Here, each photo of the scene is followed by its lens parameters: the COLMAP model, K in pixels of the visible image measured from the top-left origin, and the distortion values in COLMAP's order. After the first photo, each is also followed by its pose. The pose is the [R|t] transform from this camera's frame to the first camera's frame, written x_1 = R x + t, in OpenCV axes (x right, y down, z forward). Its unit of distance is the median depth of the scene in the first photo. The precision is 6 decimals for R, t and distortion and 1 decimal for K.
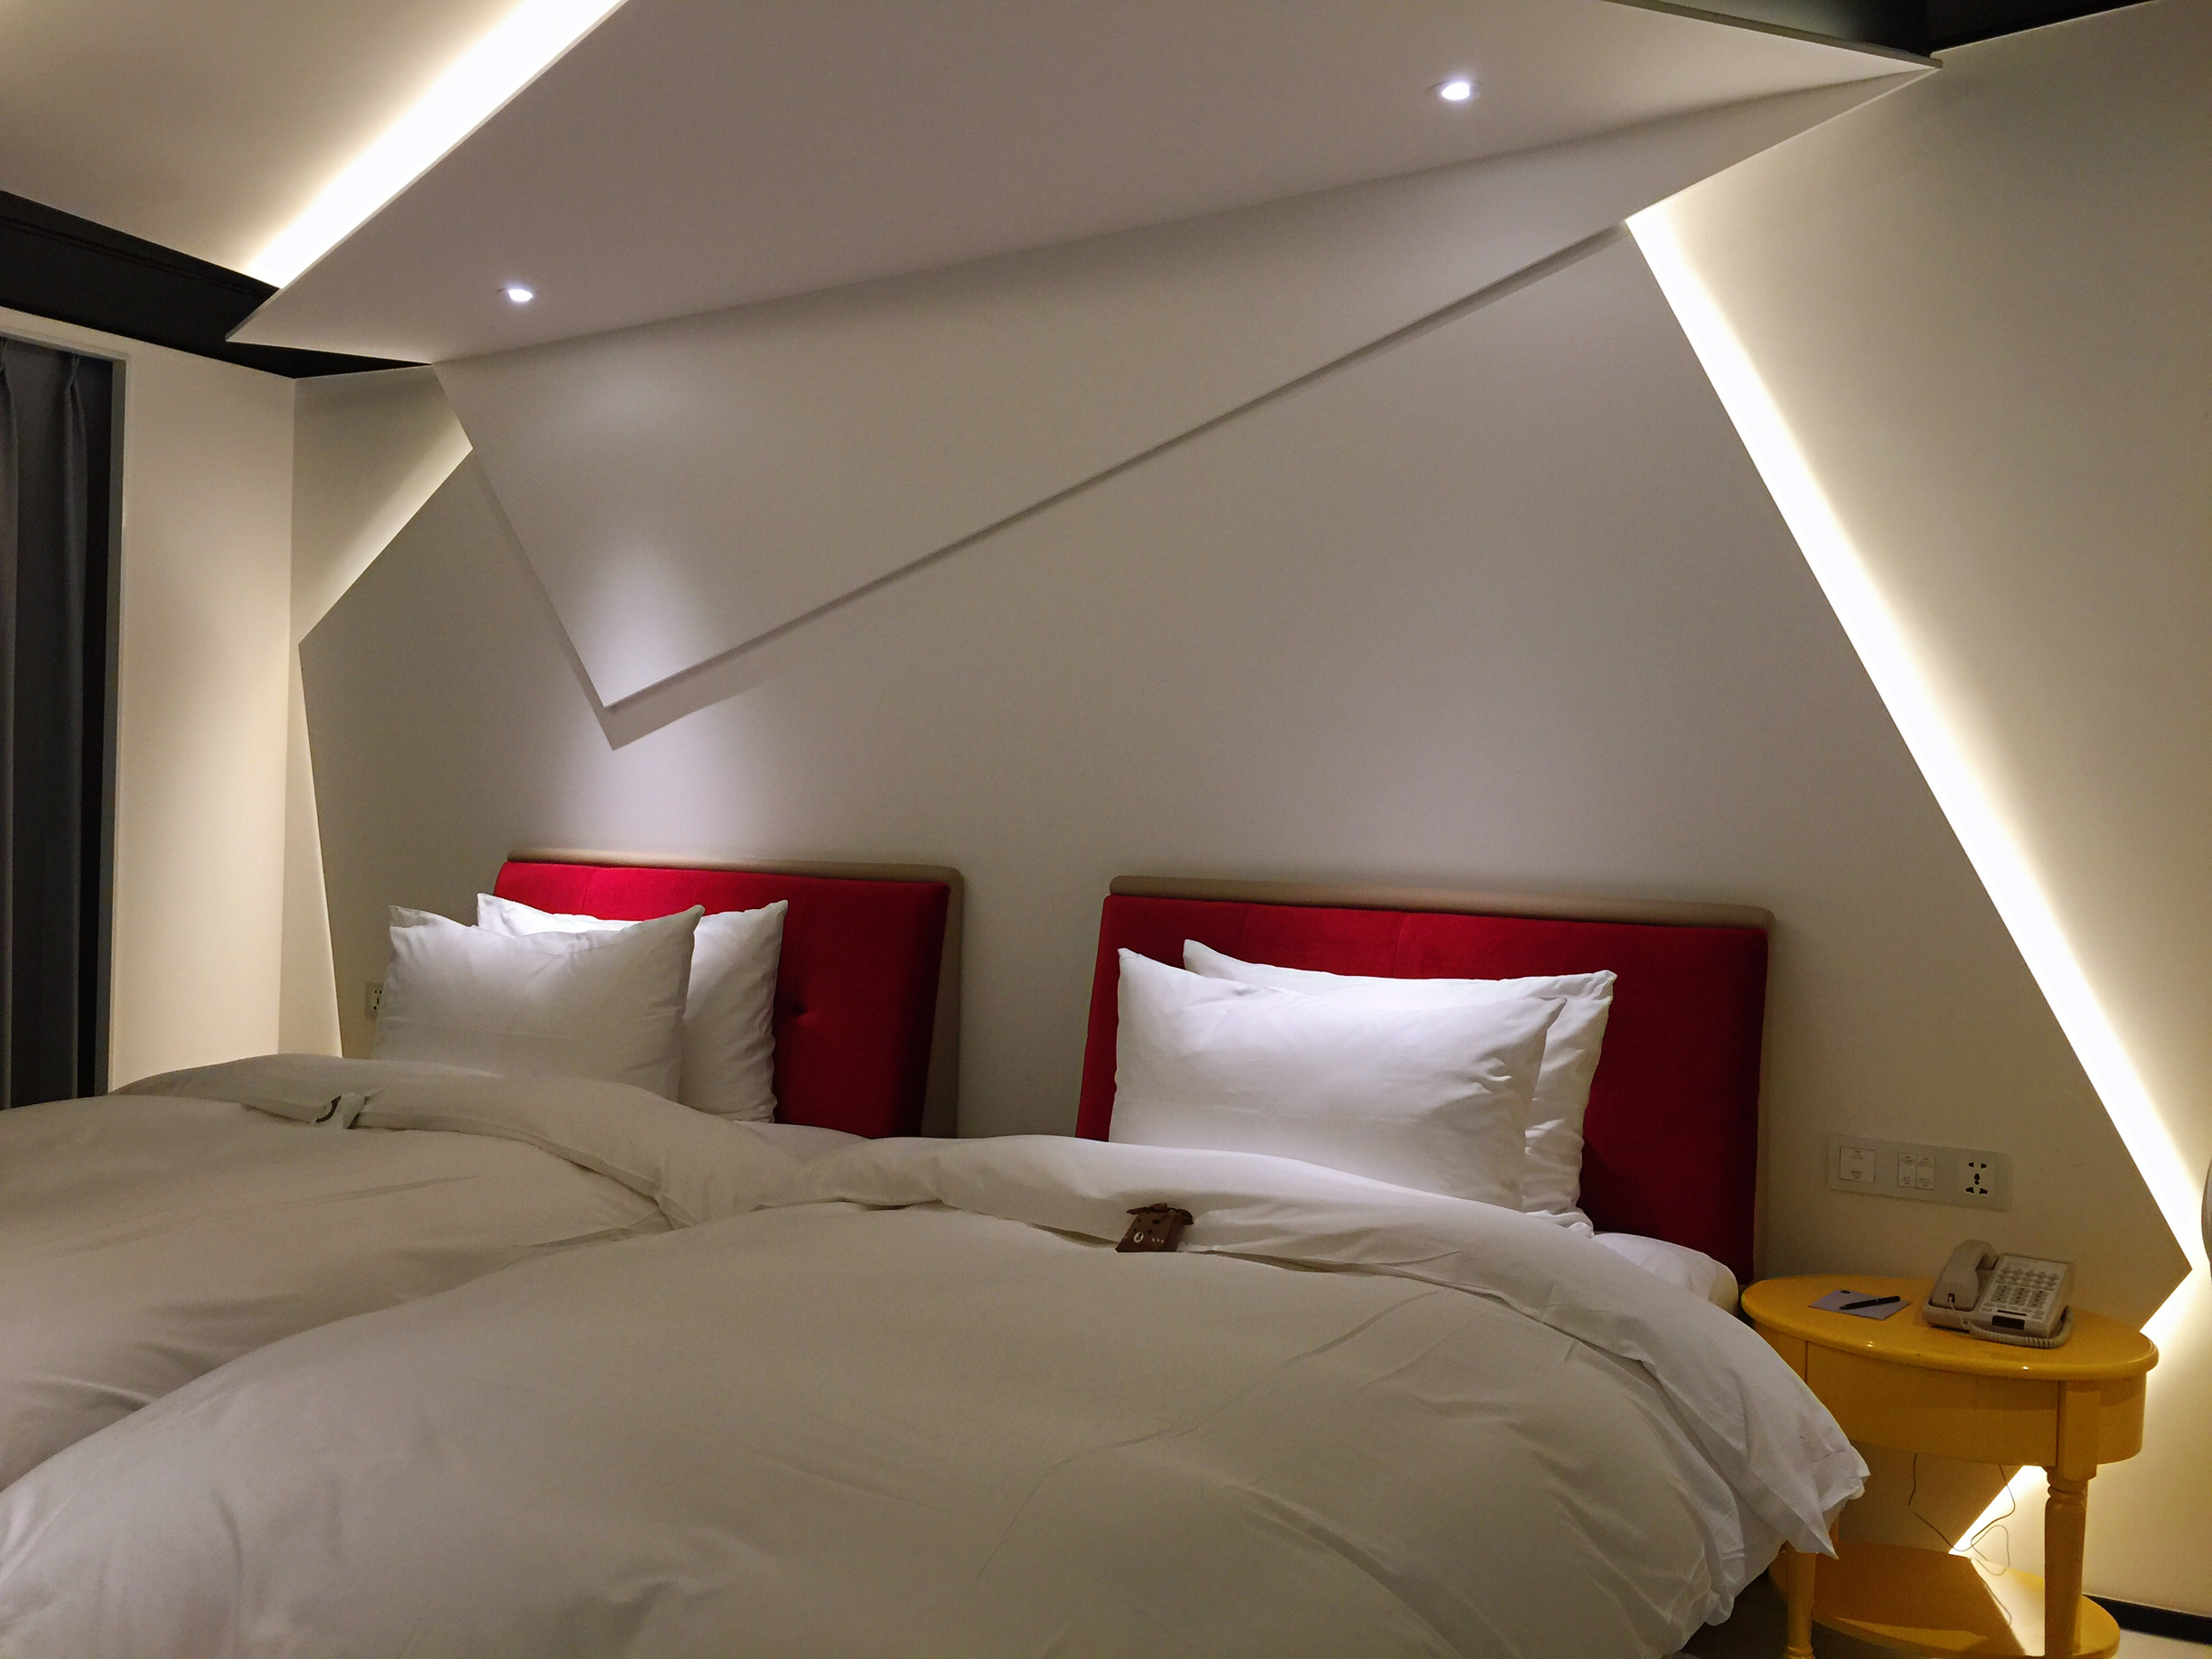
lens RADIAL K [[1863.7, 0, 1085.8], [0, 1863.7, 839.0], [0, 0, 1]] dist [0.034642, -0.059370]
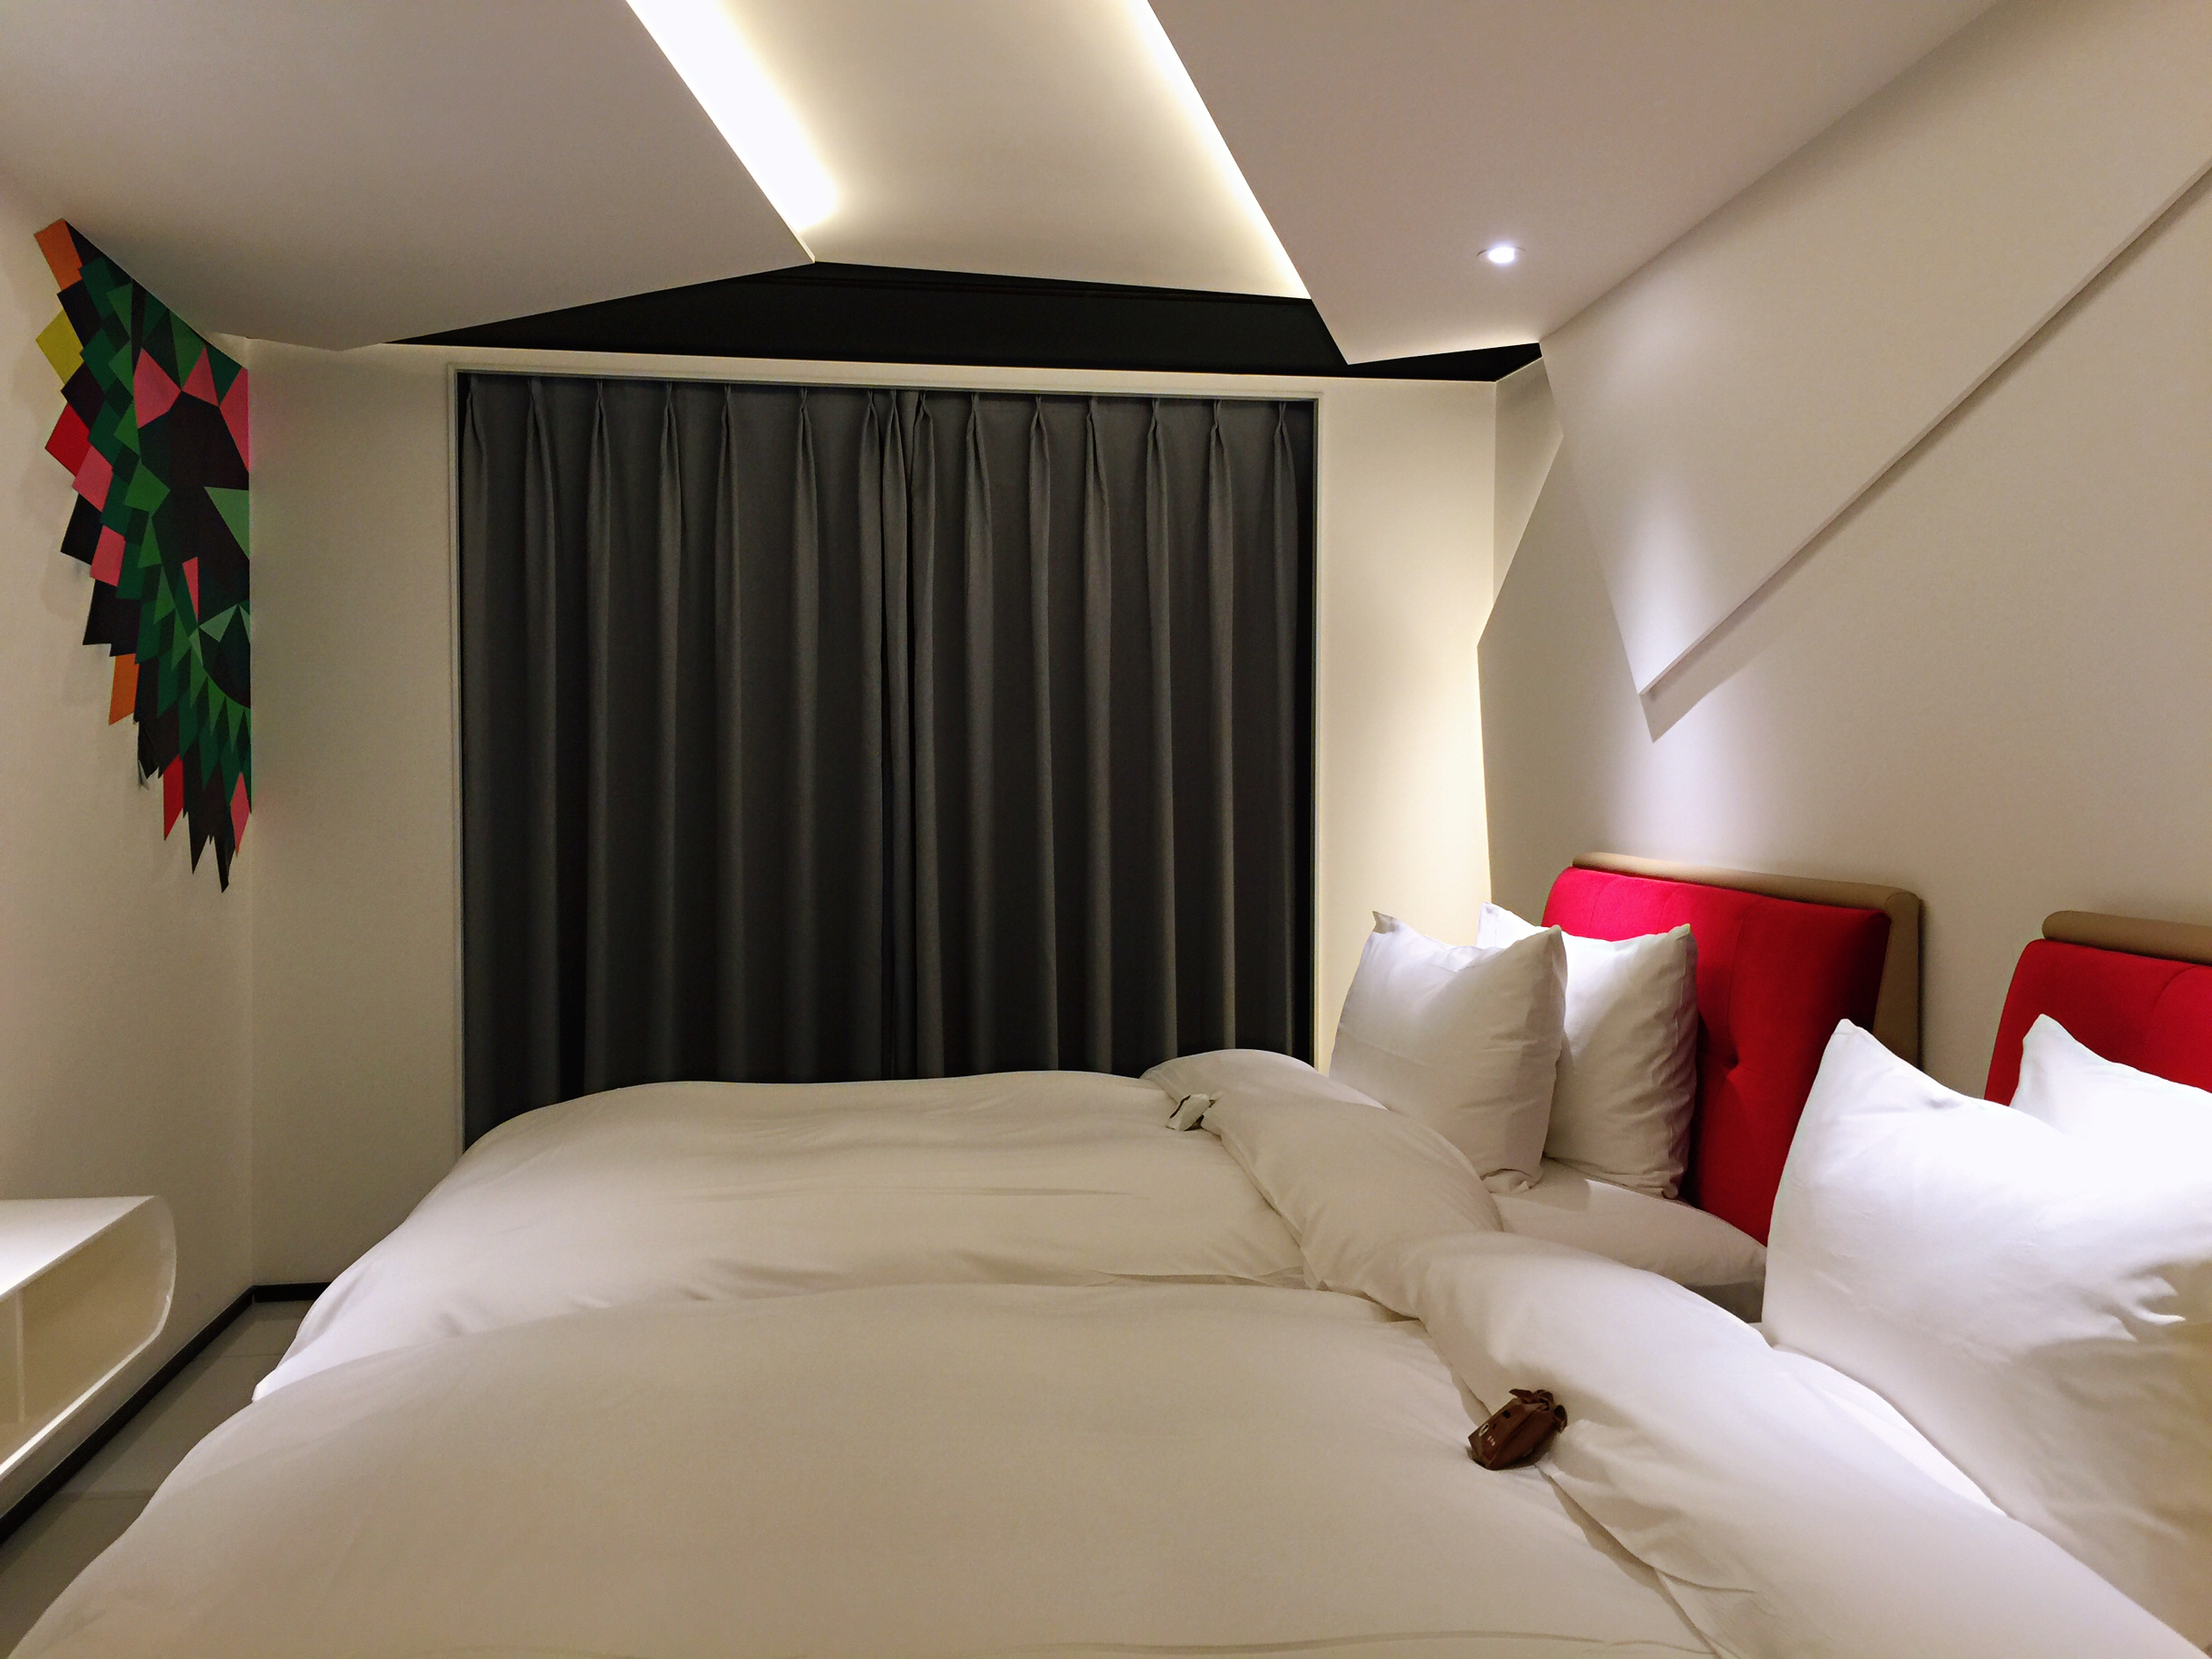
lens RADIAL K [[1863.7, 0, 1093.3], [0, 1863.7, 808.5], [0, 0, 1]] dist [0.034642, -0.059370]
pose [[0.599492, -0.003355, -0.800374, 0.341974], [-0.002967, 0.999975, -0.006414, -0.011581], [0.800375, 0.006220, 0.599467, 0.305177]]
